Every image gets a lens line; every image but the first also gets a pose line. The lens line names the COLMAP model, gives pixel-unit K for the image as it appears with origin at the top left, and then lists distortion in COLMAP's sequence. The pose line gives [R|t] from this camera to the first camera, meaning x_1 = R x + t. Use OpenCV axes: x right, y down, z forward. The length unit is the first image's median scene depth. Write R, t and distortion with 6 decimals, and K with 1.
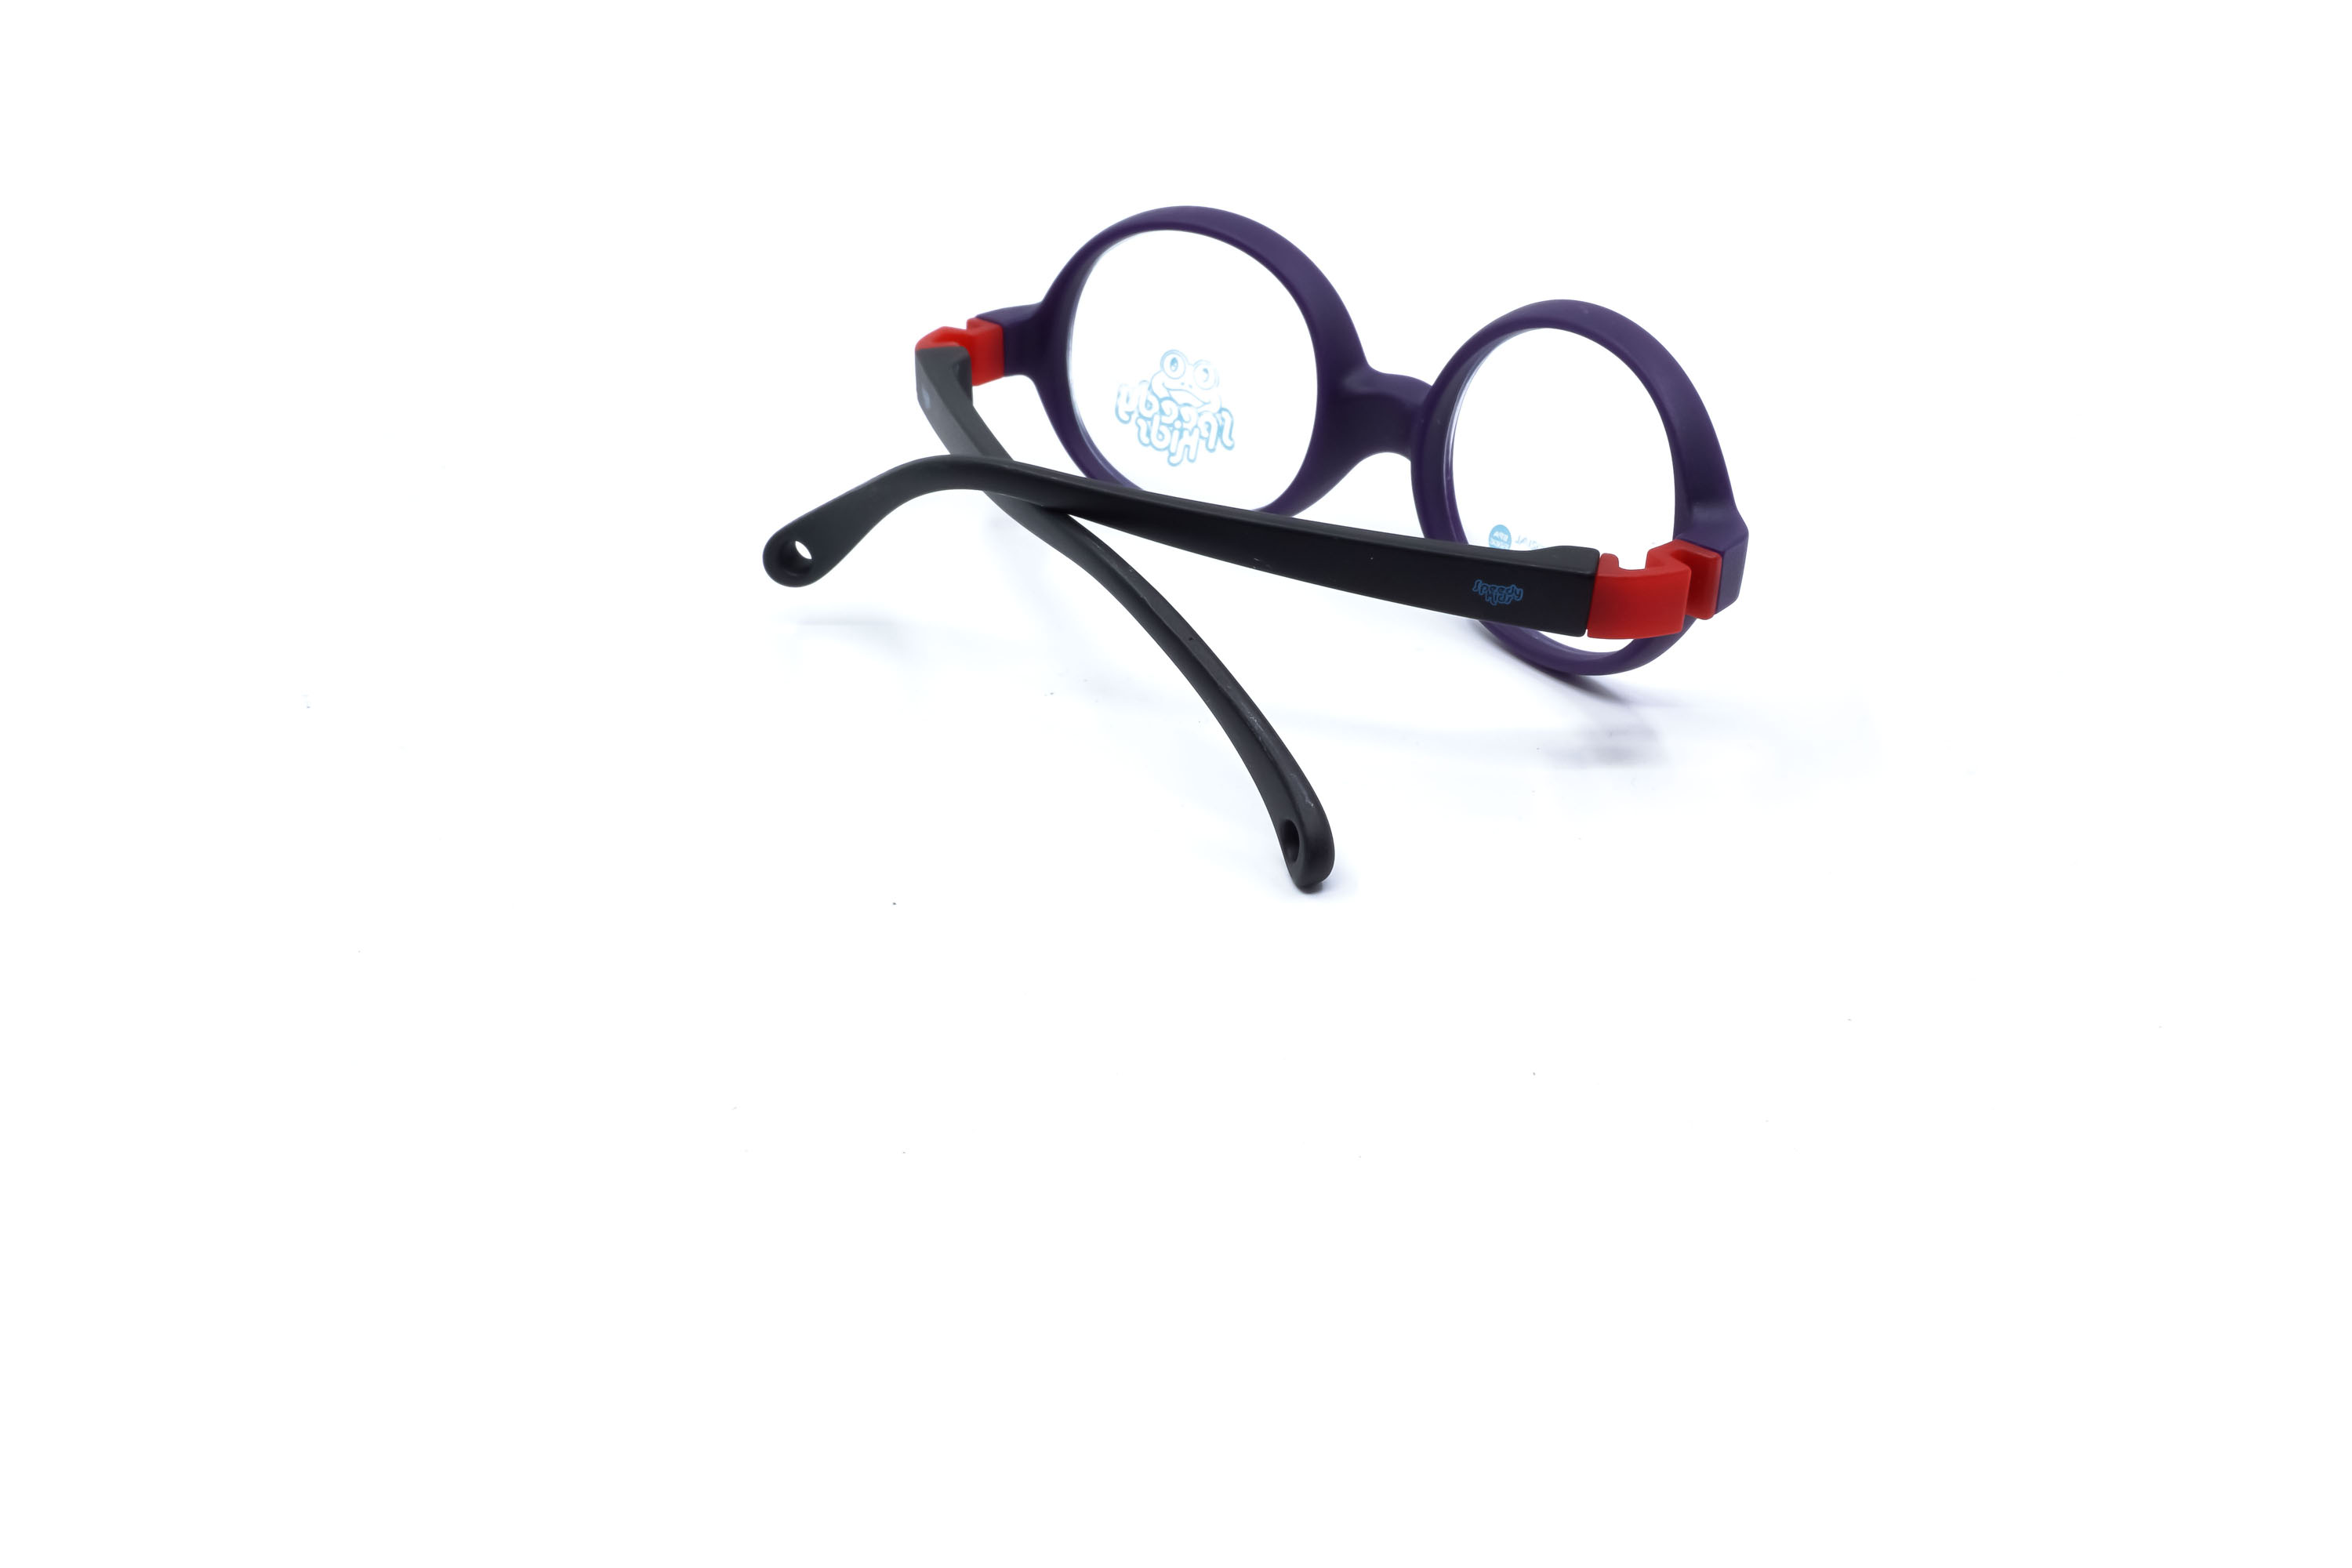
lens RADIAL K [[2413.9, 0, 1215.6], [0, 2413.9, 783.1], [0, 0, 1]] dist [0.006364, -0.001174]
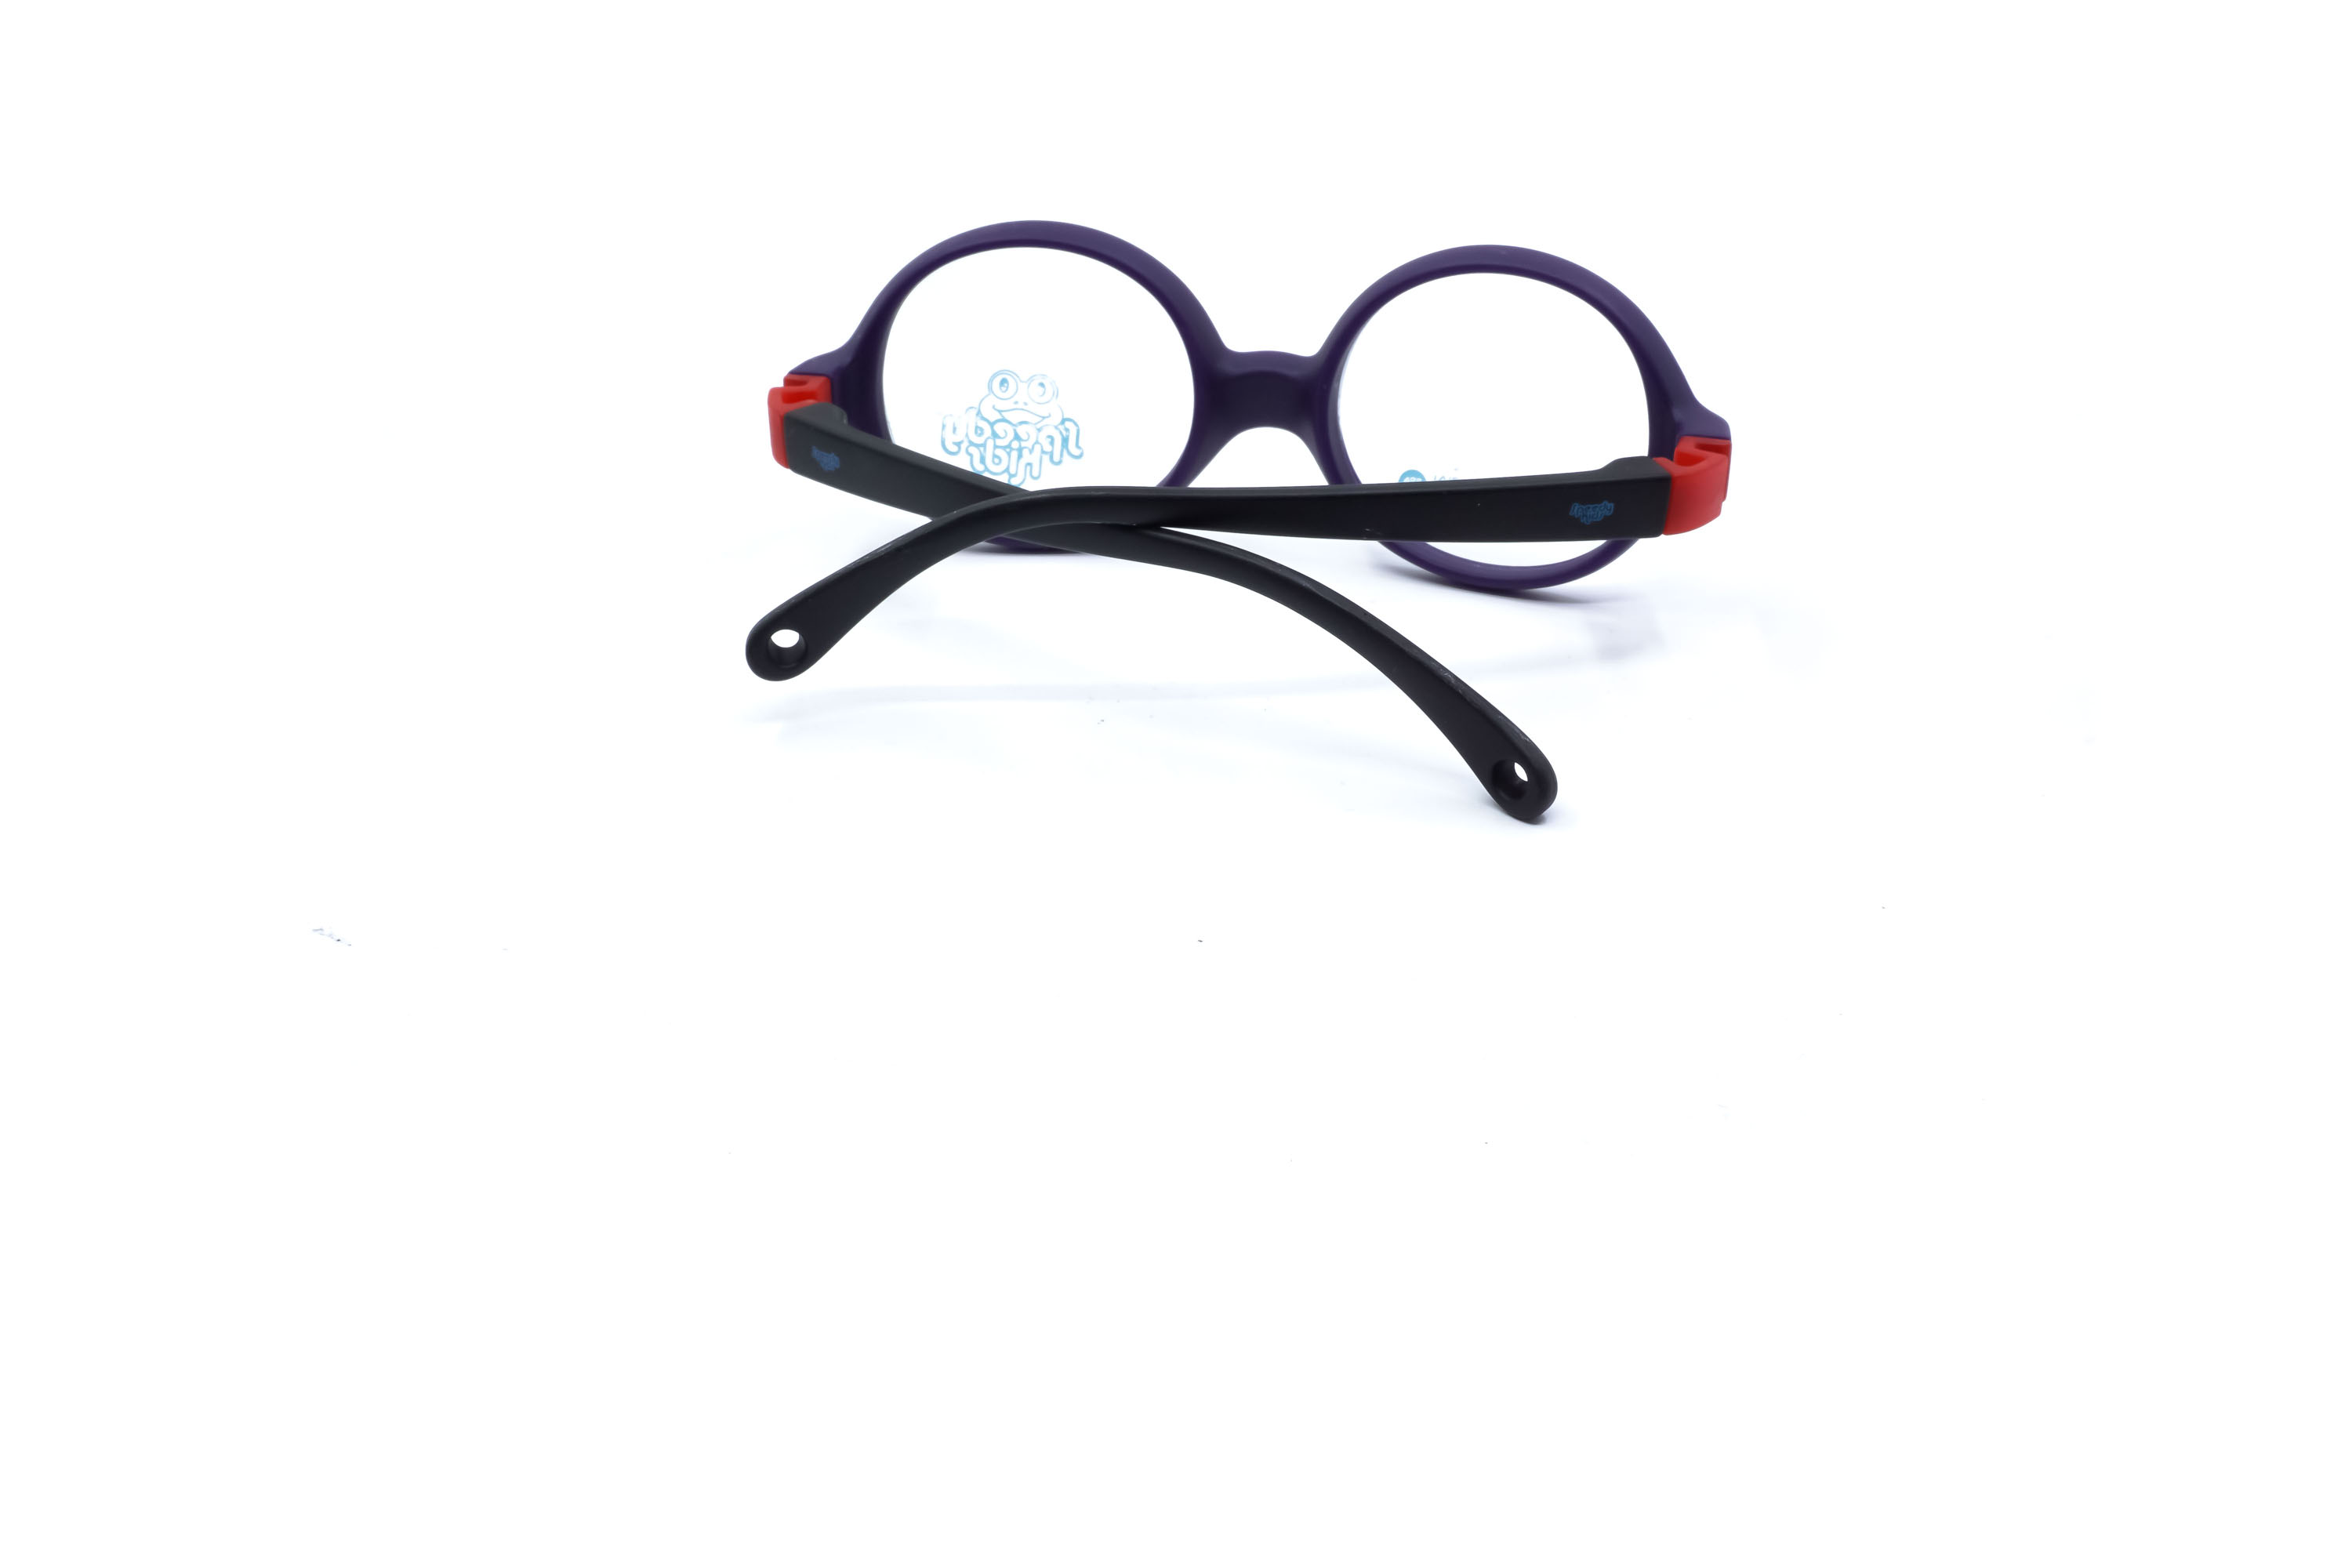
lens RADIAL K [[2413.9, 0, 1215.6], [0, 2413.9, 783.1], [0, 0, 1]] dist [0.006364, -0.001174]
pose [[0.866994, -0.243963, 0.434515, -0.409065], [0.246824, 0.967725, 0.050847, -0.045175], [-0.432896, 0.063165, 0.899228, 0.088934]]
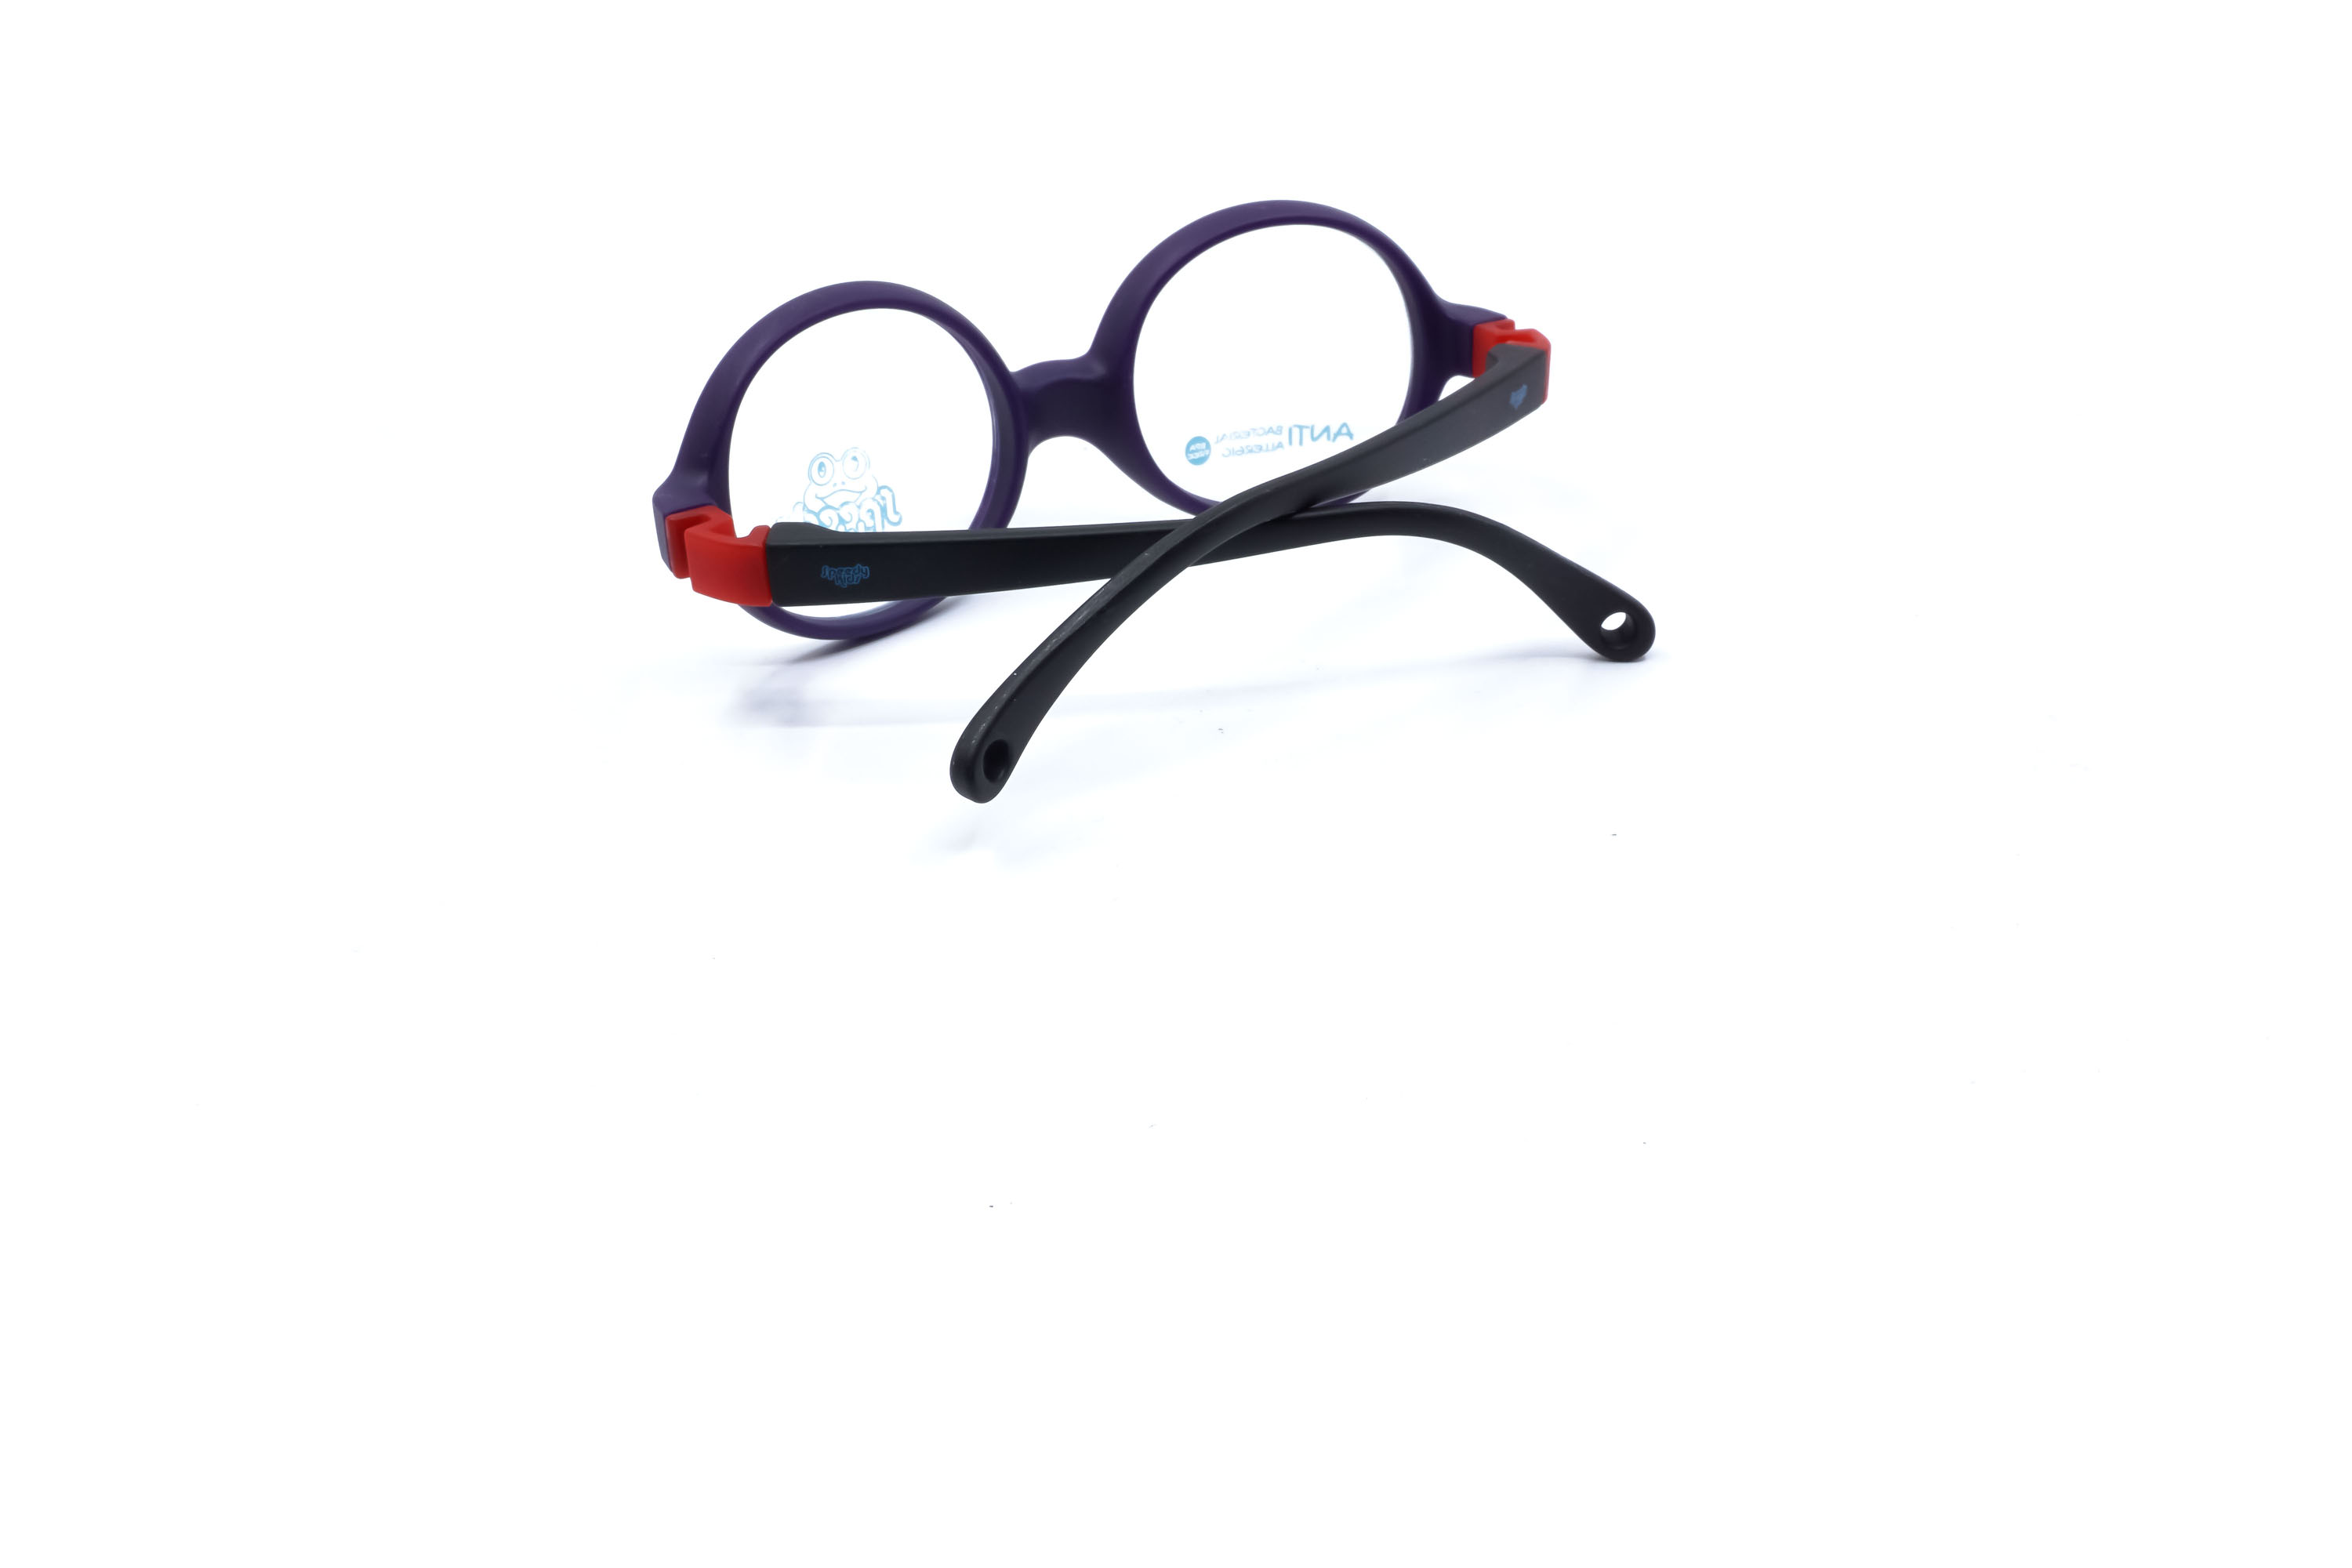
lens RADIAL K [[2413.9, 0, 1215.6], [0, 2413.9, 783.1], [0, 0, 1]] dist [0.006364, -0.001174]
pose [[0.250534, -0.468097, 0.847418, -0.804072], [0.484441, 0.818477, 0.308889, -0.285390], [-0.838182, 0.333137, 0.431821, 0.523077]]
